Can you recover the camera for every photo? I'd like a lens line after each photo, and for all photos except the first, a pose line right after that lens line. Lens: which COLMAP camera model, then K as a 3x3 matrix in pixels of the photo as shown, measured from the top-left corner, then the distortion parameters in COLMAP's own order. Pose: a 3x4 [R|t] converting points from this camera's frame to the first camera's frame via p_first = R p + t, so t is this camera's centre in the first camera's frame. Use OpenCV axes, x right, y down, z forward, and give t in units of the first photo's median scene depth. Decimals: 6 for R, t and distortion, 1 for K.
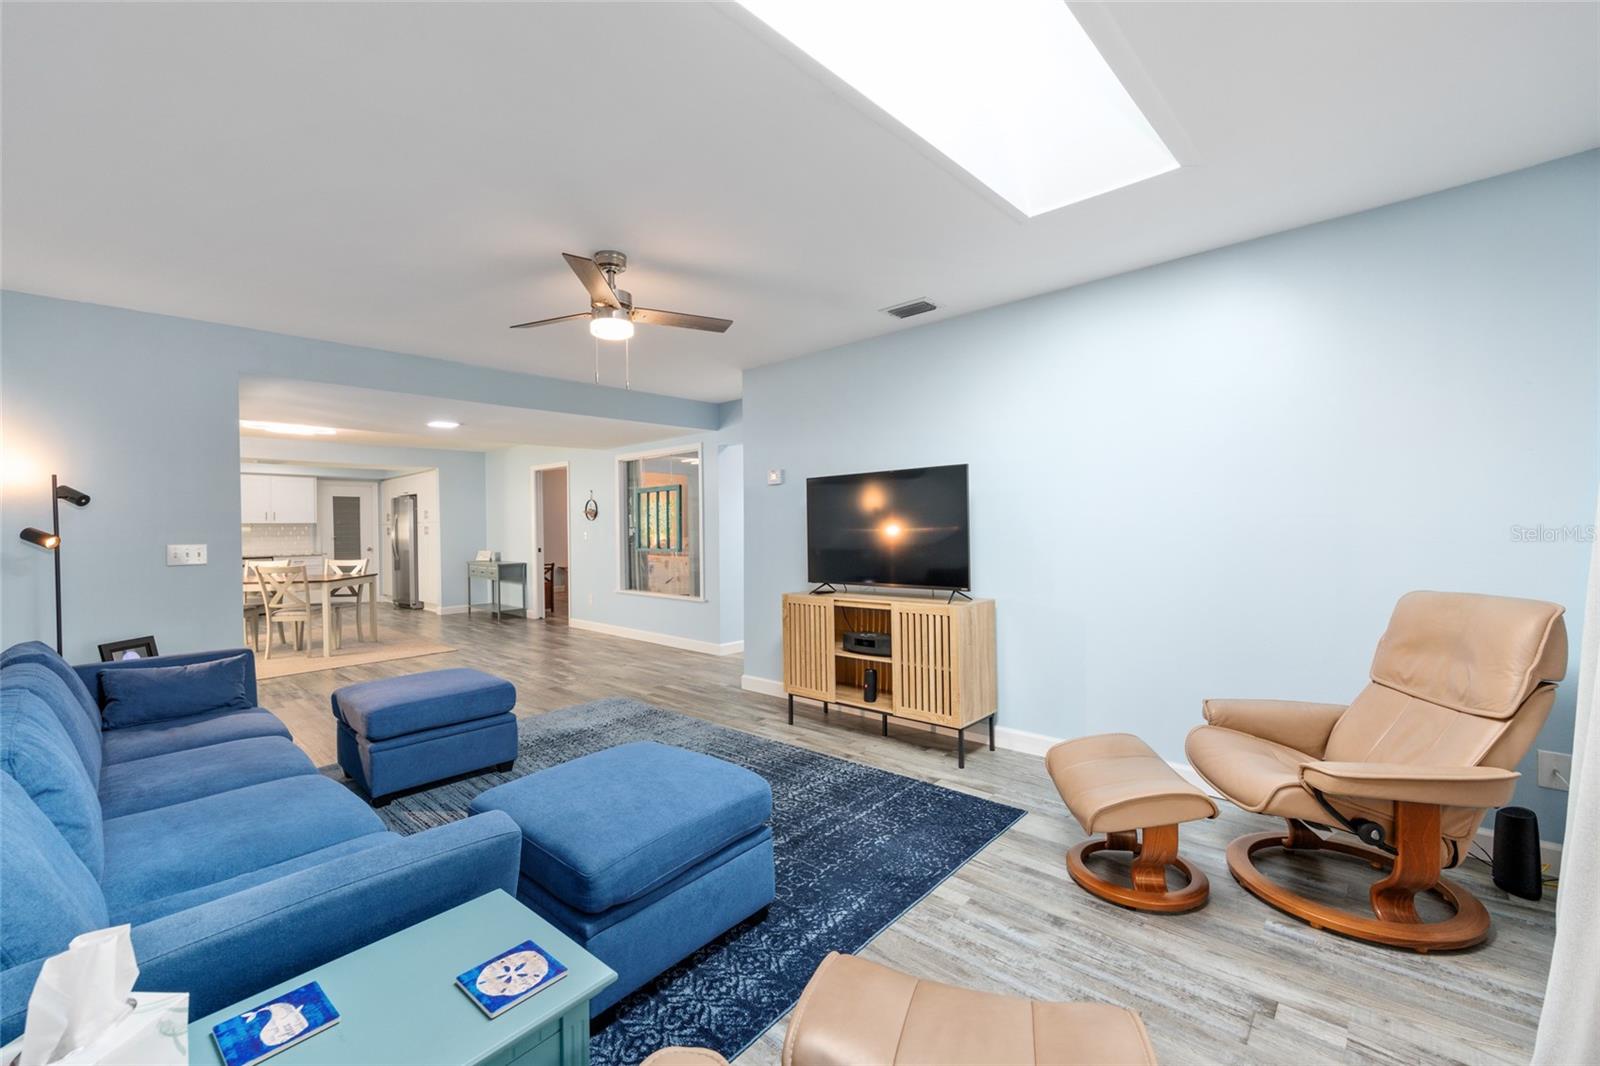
lens RADIAL K [[660.5, 0, 802.4], [0, 660.5, 532.7], [0, 0, 1]] dist [-0.001478, -0.000036]
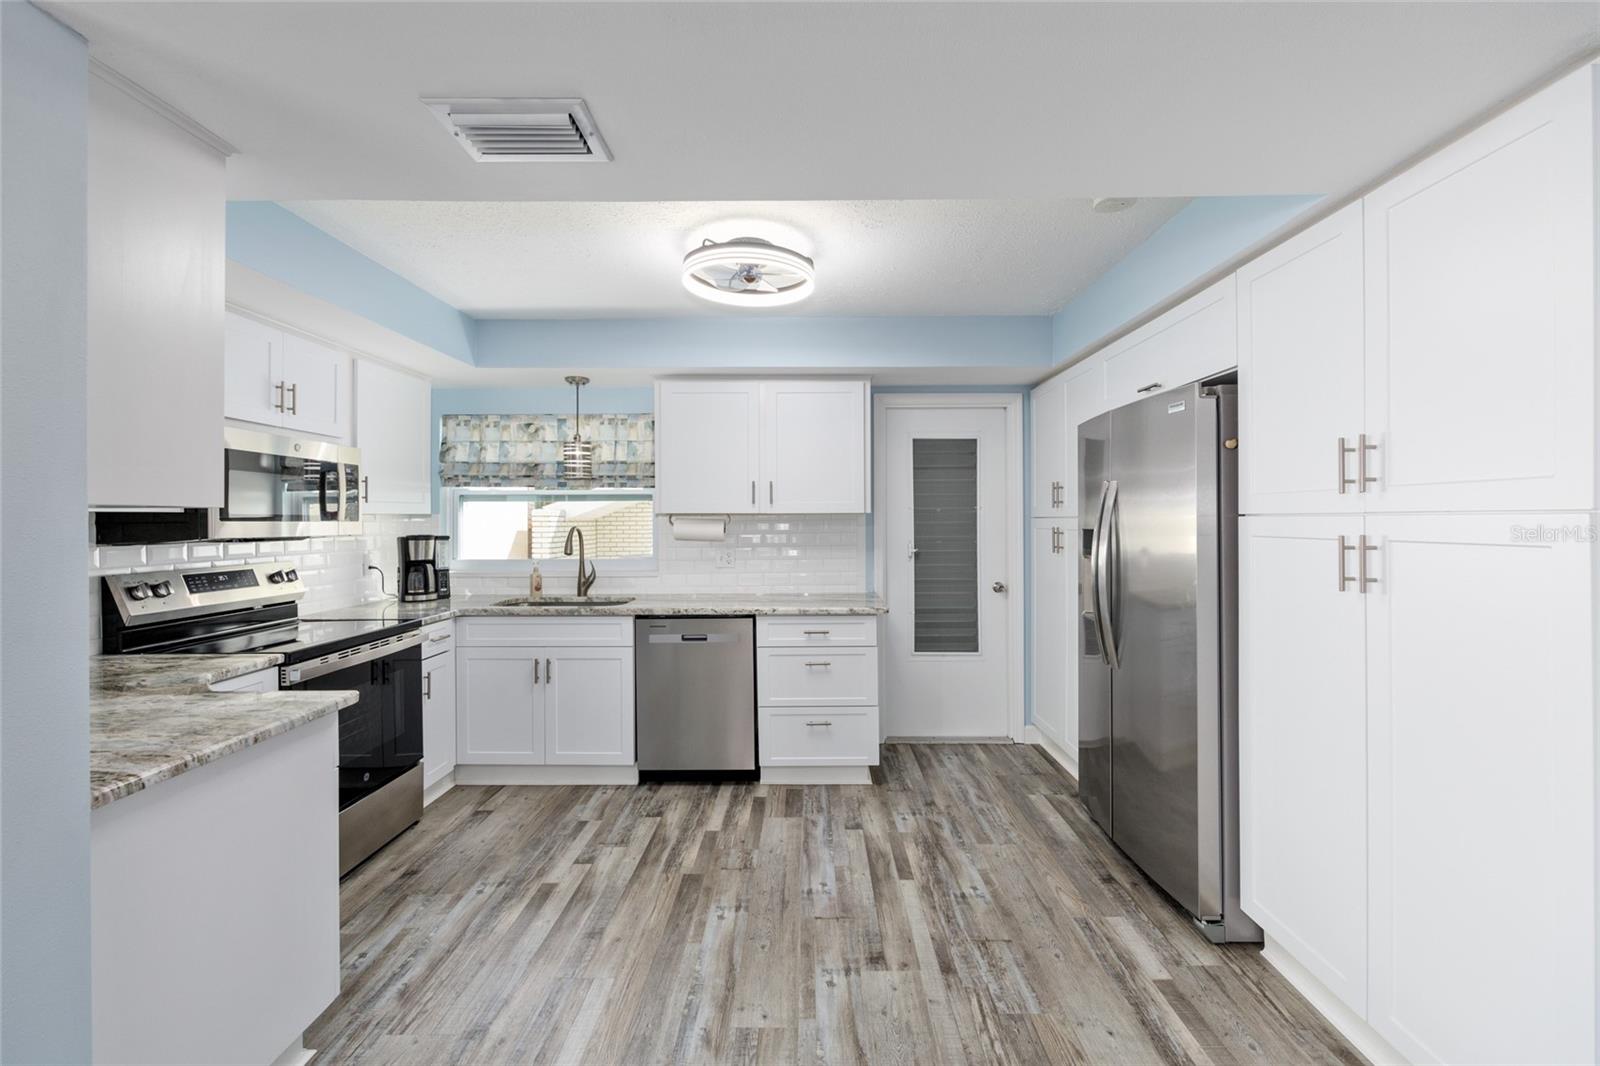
lens RADIAL K [[649.6, 0, 804.2], [0, 649.6, 518.4], [0, 0, 1]] dist [-0.001875, 0.000499]
pose [[0.675500, 0.010037, -0.737292, -1.269489], [-0.011662, 0.999928, 0.002927, -0.030711], [0.737268, 0.006621, 0.675568, 1.858623]]
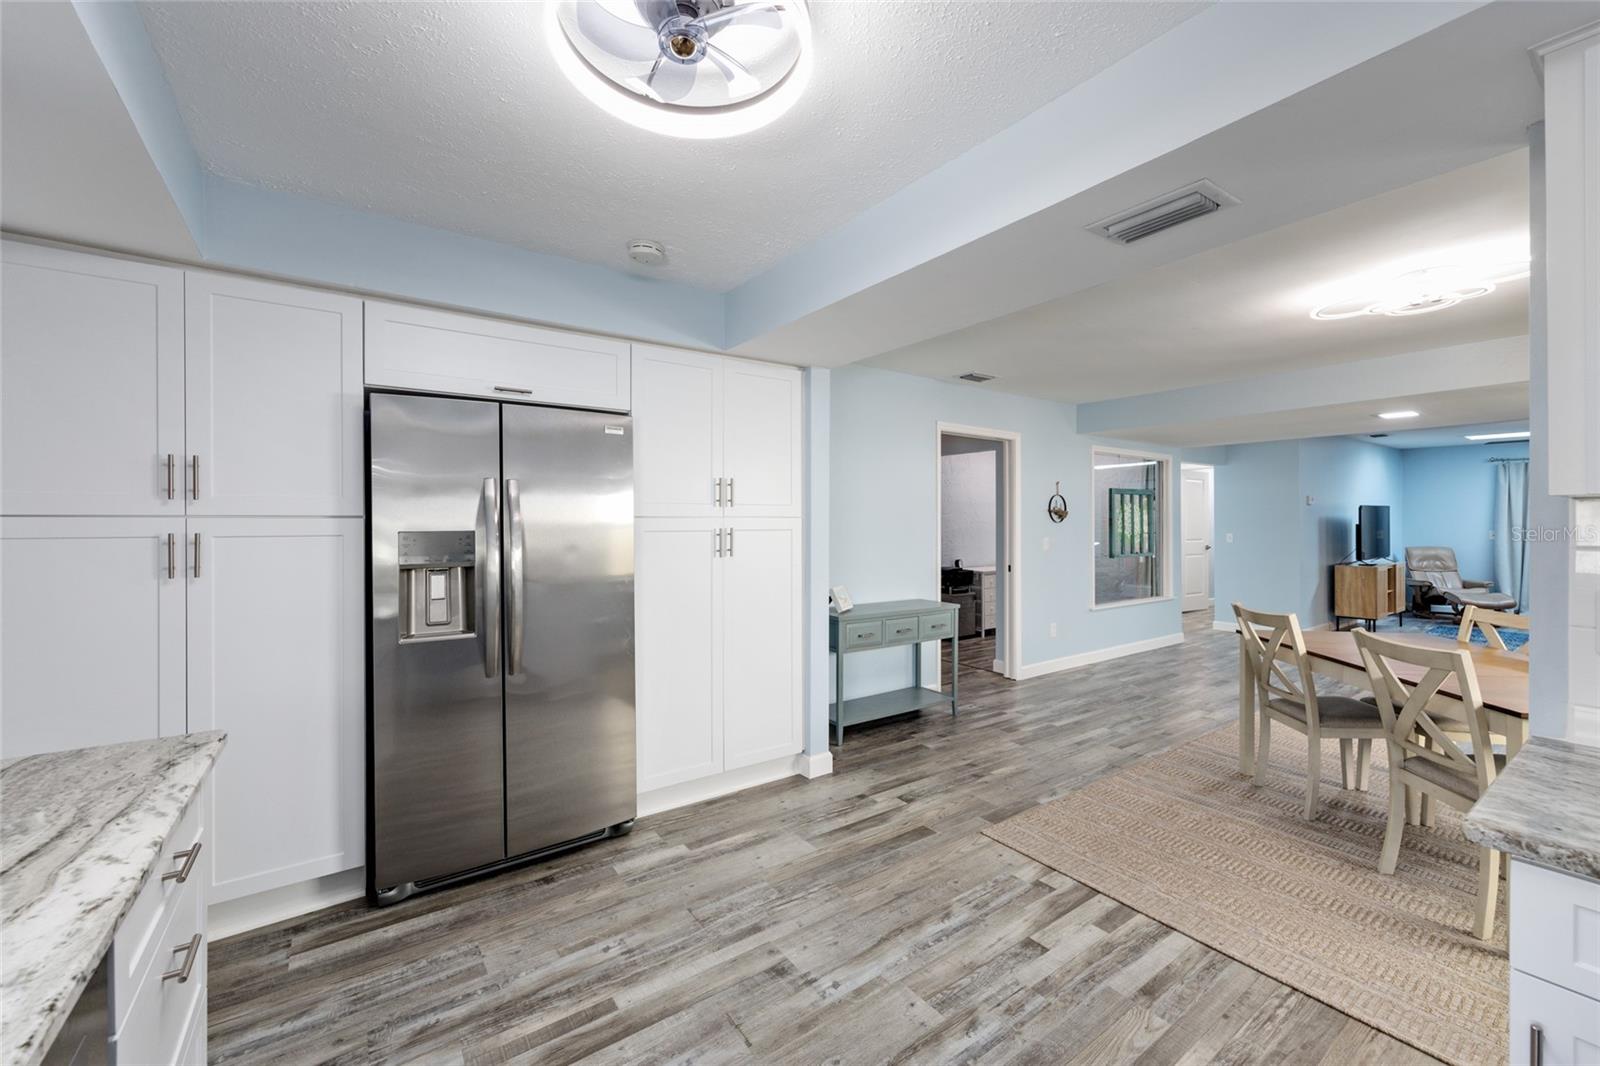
lens RADIAL K [[644.0, 0, 806.5], [0, 644.0, 524.3], [0, 0, 1]] dist [0.000786, -0.000117]
pose [[0.194067, 0.009552, 0.980942, -2.009838], [0.007695, 0.999907, -0.011259, -0.019295], [-0.980958, 0.009733, 0.193975, 2.103248]]
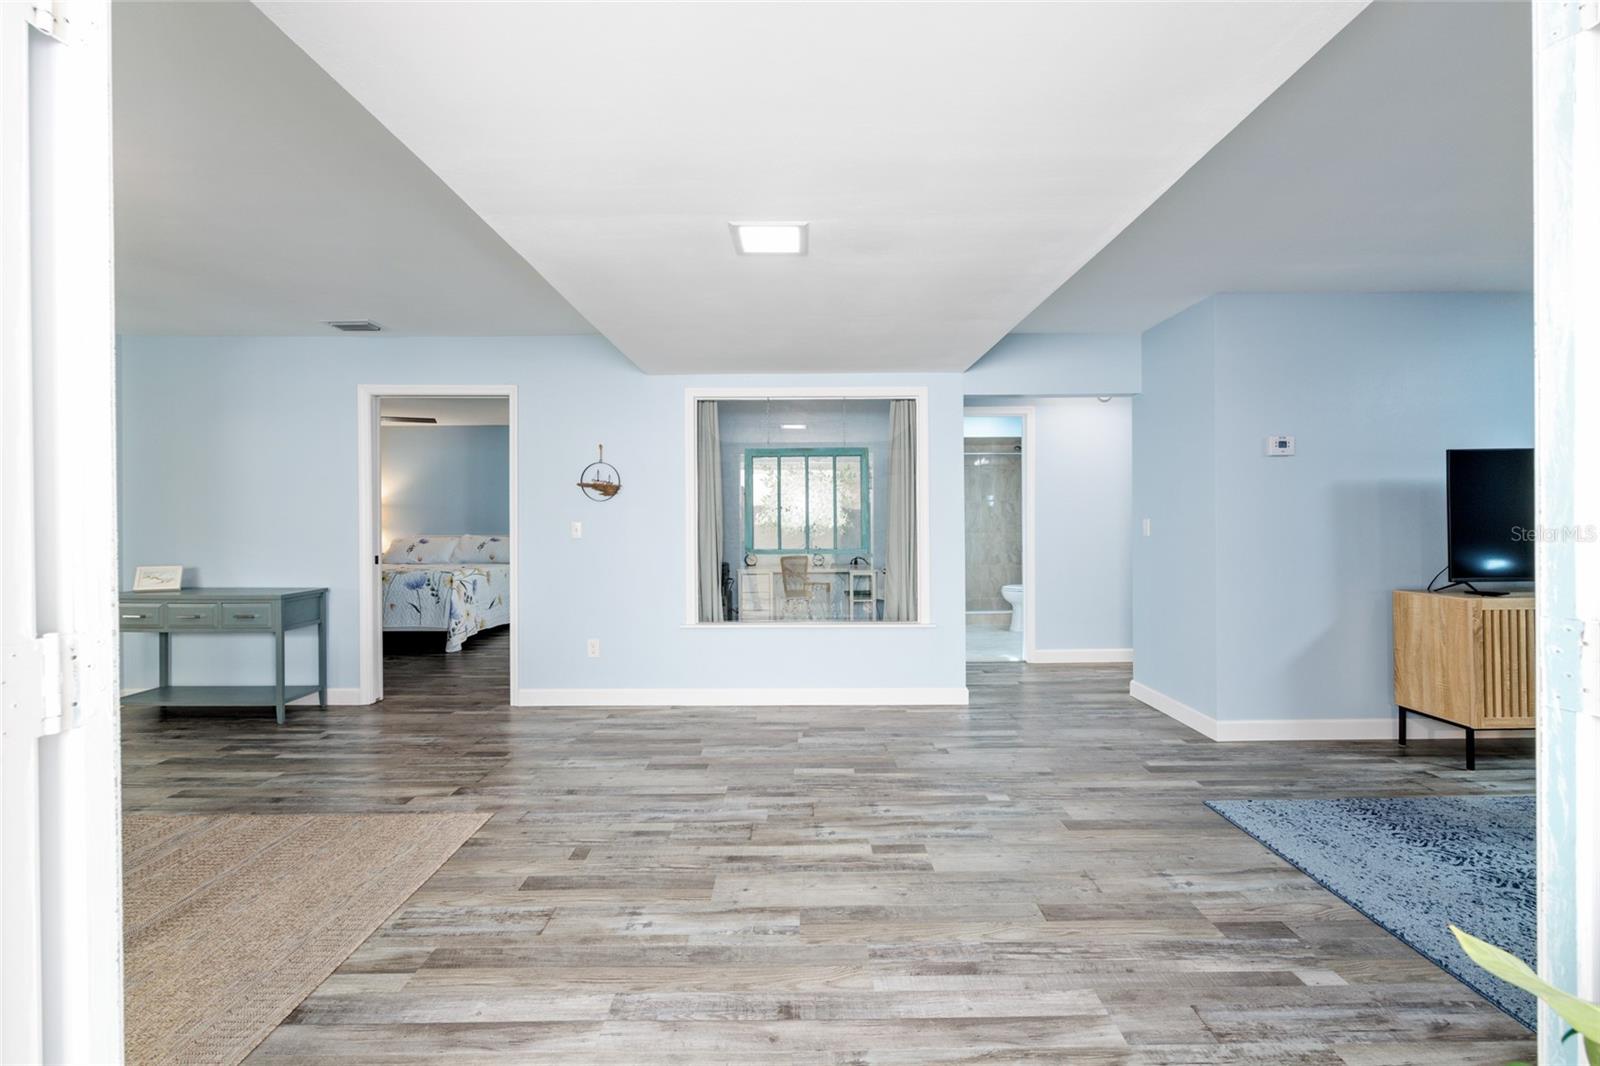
lens RADIAL K [[641.4, 0, 804.1], [0, 641.4, 519.6], [0, 0, 1]] dist [-0.002066, 0.000293]
pose [[0.729748, 0.009748, 0.683646, -1.031567], [0.002118, 0.999861, -0.016518, 0.011180], [-0.683713, 0.013502, 0.729626, 0.931173]]
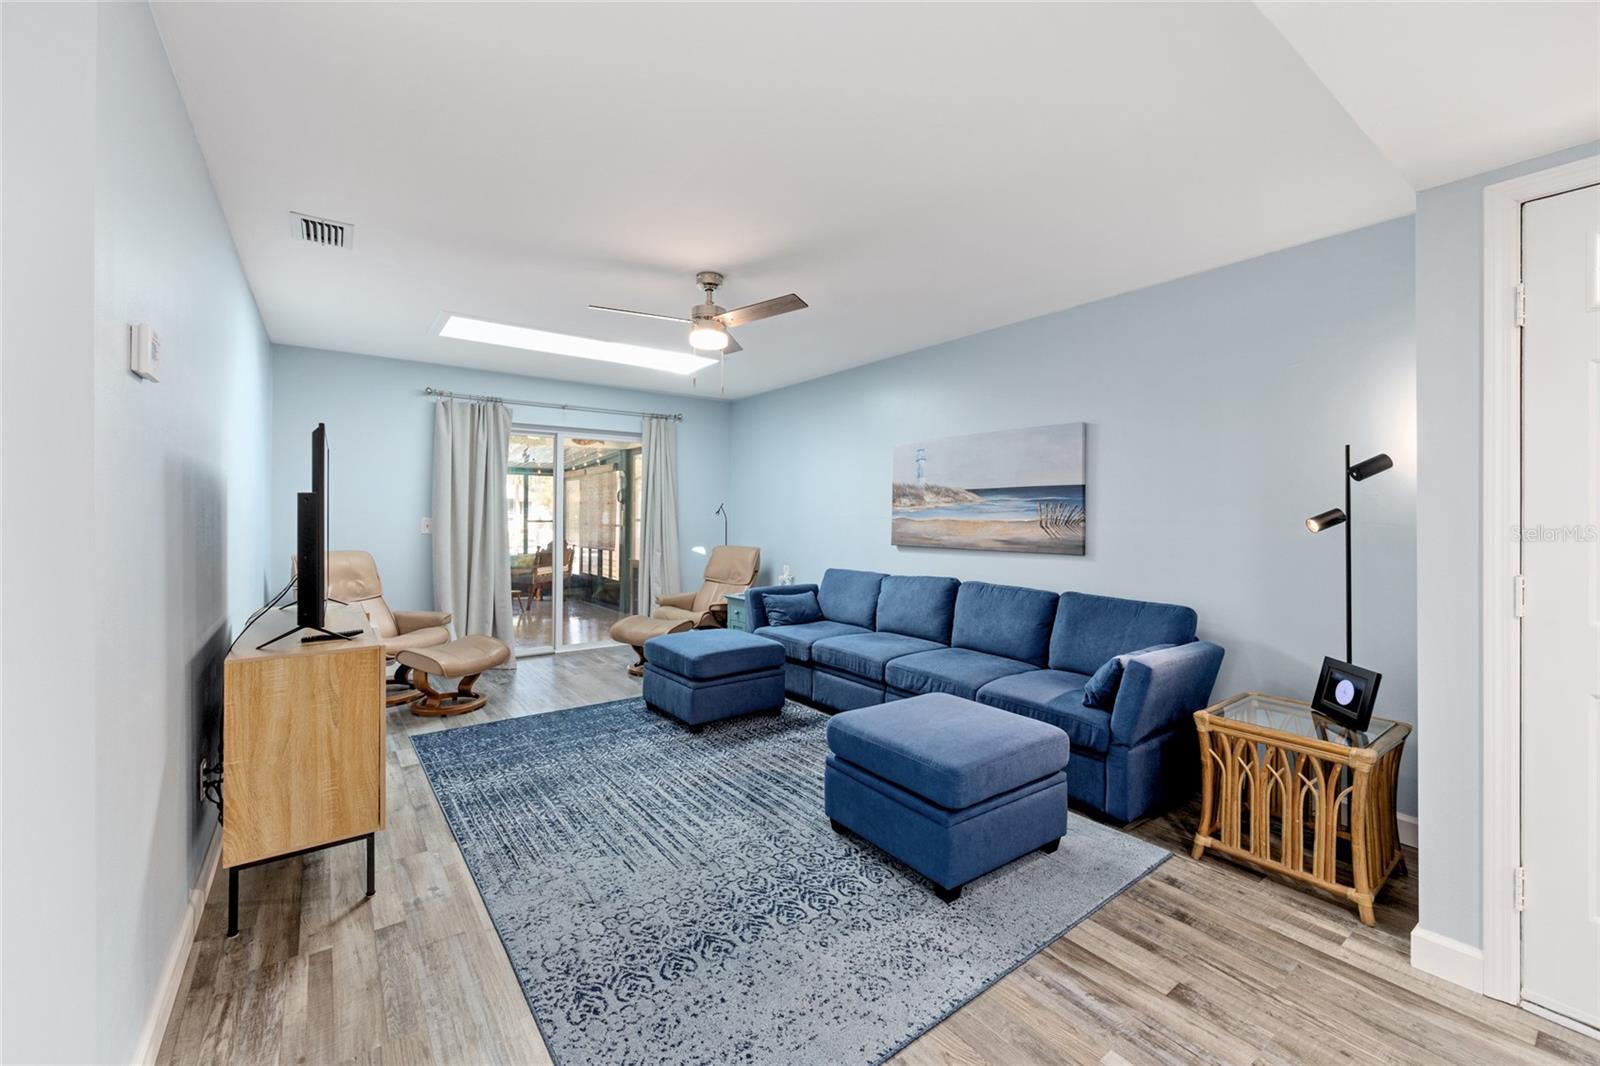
lens RADIAL K [[647.9, 0, 806.1], [0, 647.9, 511.3], [0, 0, 1]] dist [-0.002146, 0.000297]
pose [[-0.983257, 0.011383, 0.181868, -0.431159], [0.011829, 0.999929, 0.001371, -0.010060], [-0.181839, 0.003499, -0.983322, 1.366296]]
